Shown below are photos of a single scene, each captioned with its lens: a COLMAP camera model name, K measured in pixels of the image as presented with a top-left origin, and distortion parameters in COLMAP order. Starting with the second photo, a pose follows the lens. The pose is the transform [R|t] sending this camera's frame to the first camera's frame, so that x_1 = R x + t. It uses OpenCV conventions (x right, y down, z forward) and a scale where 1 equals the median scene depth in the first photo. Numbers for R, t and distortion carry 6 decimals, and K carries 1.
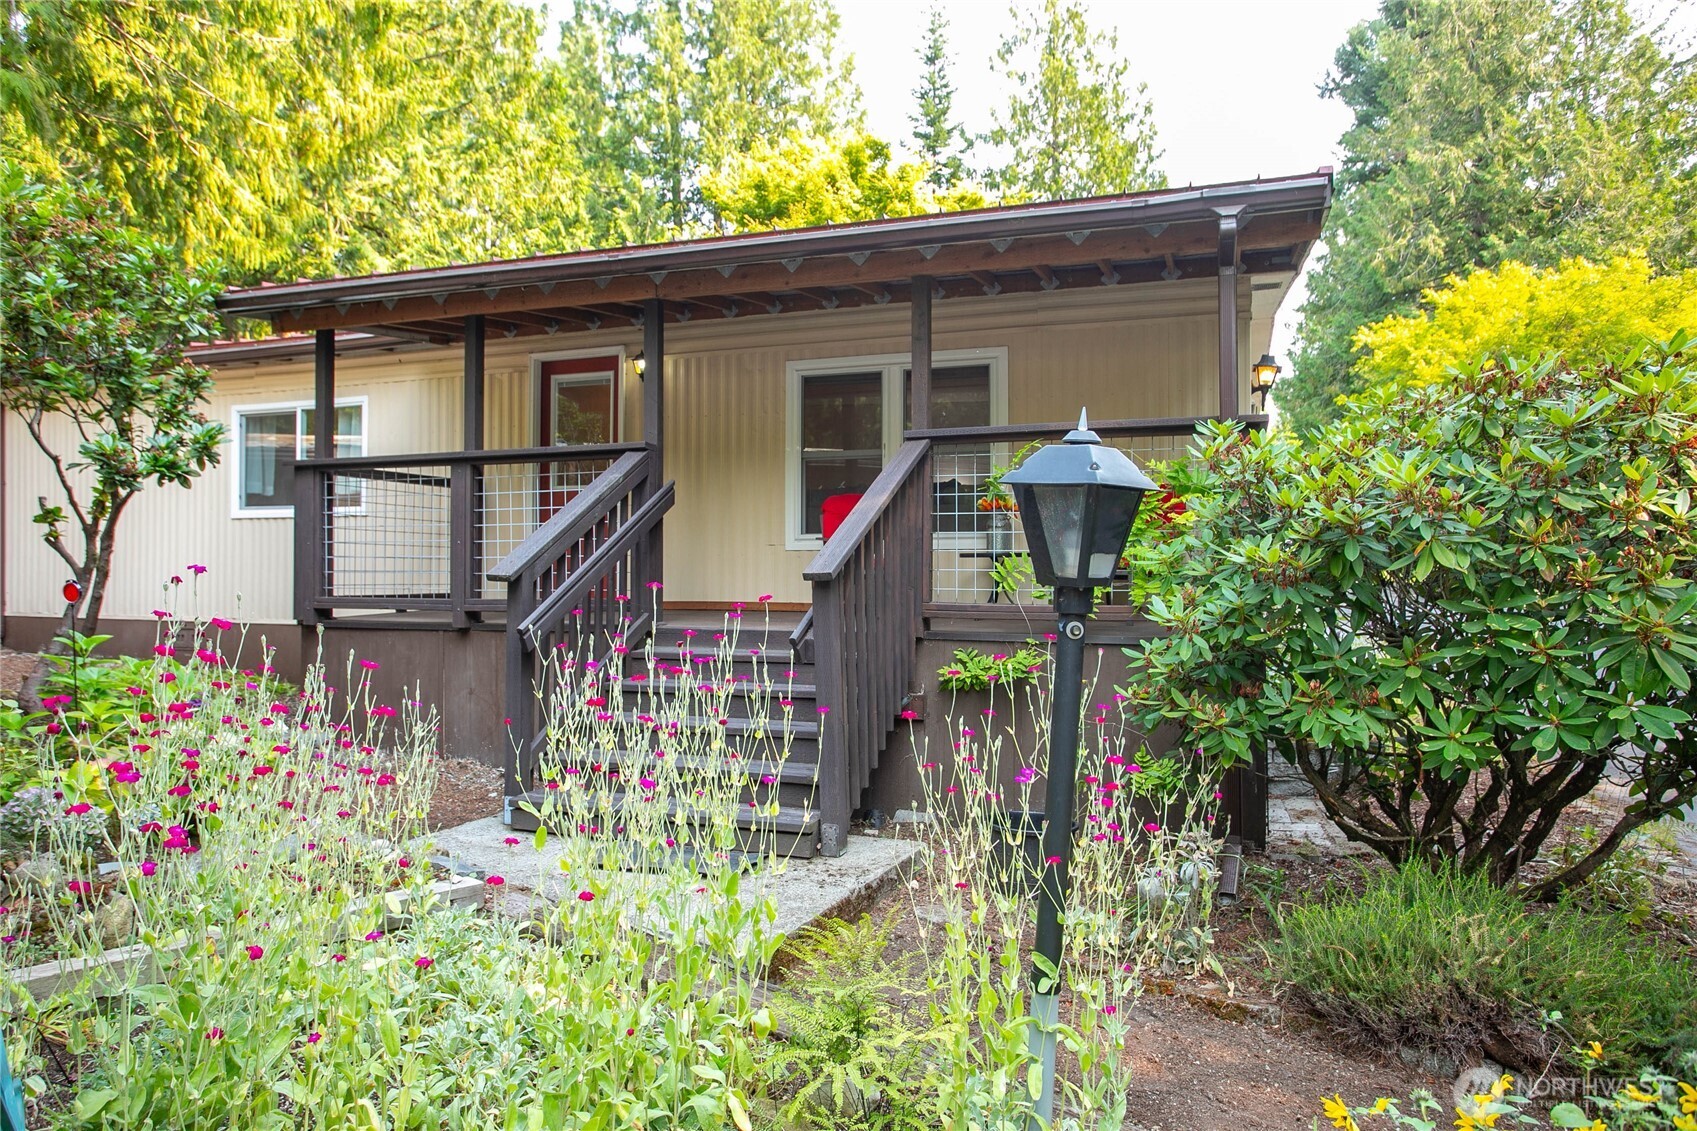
lens RADIAL K [[1066.1, 0, 848.5], [0, 1066.1, 565.5], [0, 0, 1]] dist [-0.054838, 0.043149]
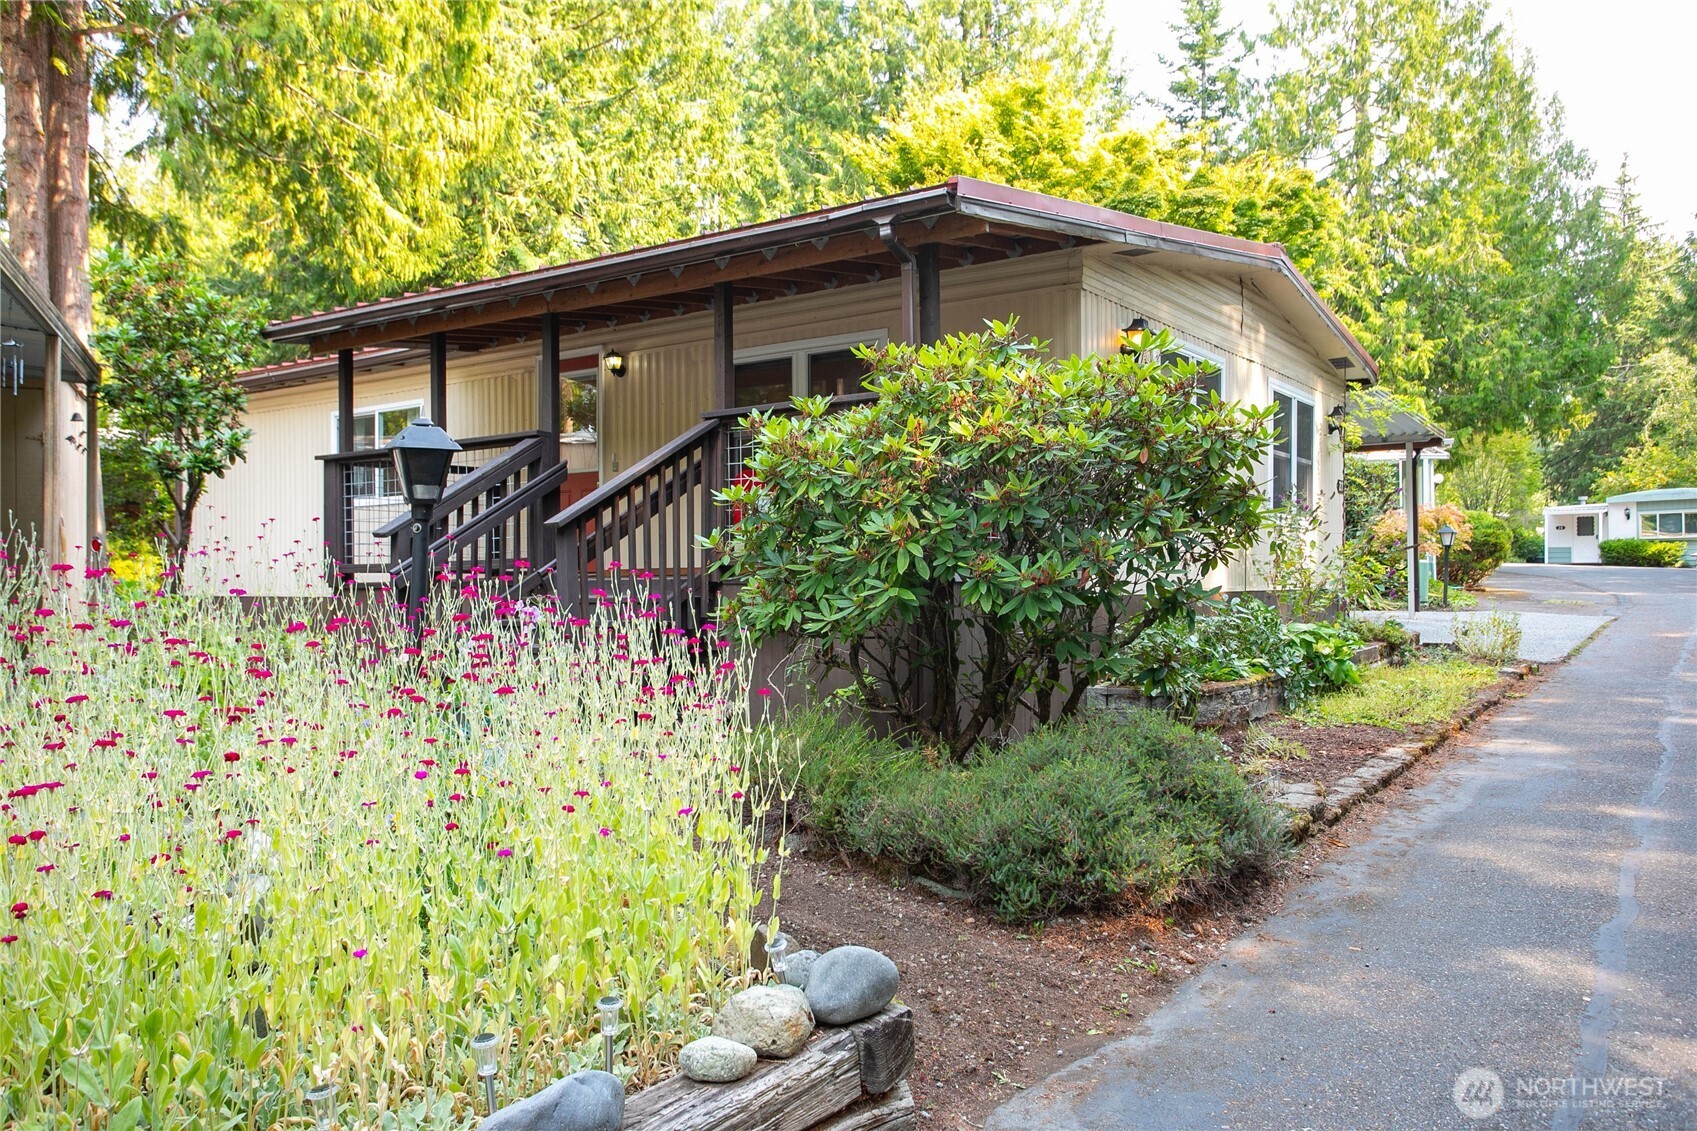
lens RADIAL K [[1281.4, 0, 848.5], [0, 1281.4, 565.5], [0, 0, 1]] dist [-0.042789, 0.092775]
pose [[0.961291, -0.012747, -0.275241, 0.247329], [0.011916, 0.999918, -0.004693, 0.023294], [0.275278, 0.001232, 0.961364, -0.146053]]
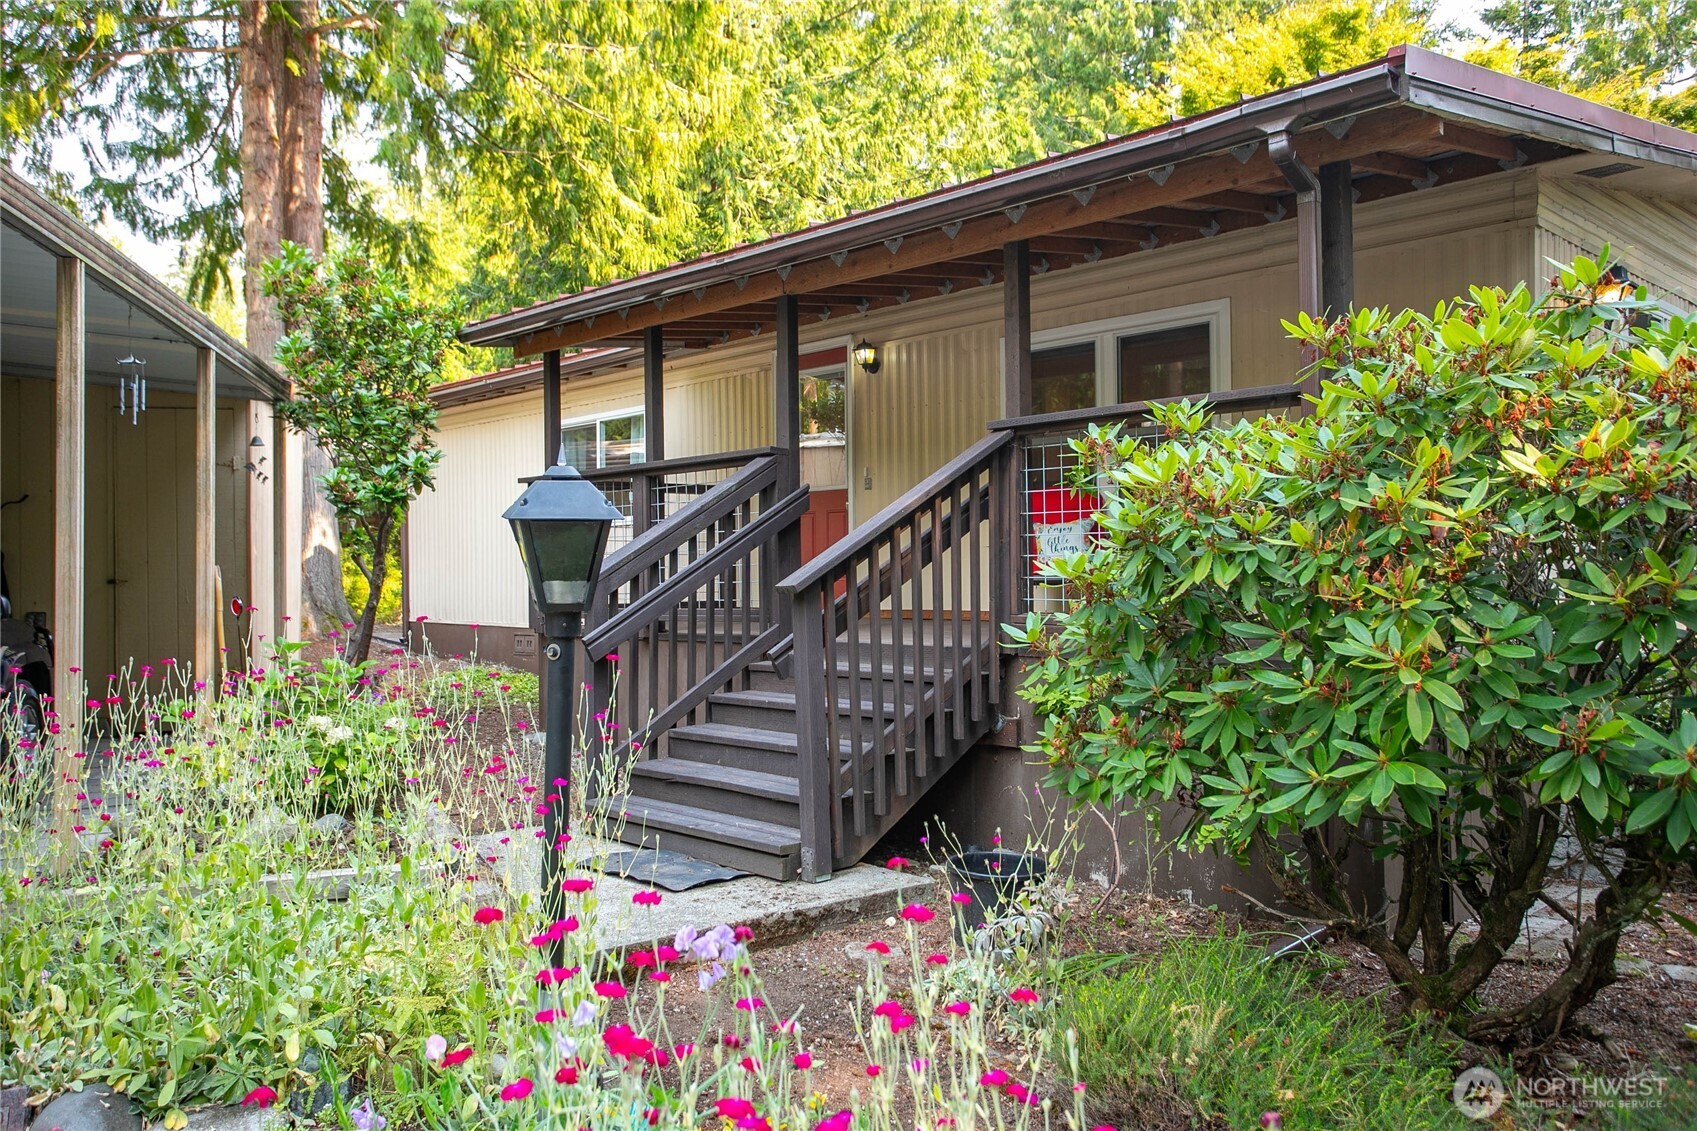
lens RADIAL K [[1281.4, 0, 848.5], [0, 1281.4, 565.5], [0, 0, 1]] dist [-0.042789, 0.092775]
pose [[0.891741, -0.013927, -0.452331, 0.172568], [0.016646, 0.999859, 0.002030, -0.004109], [0.452239, -0.009339, 0.891848, -0.002693]]
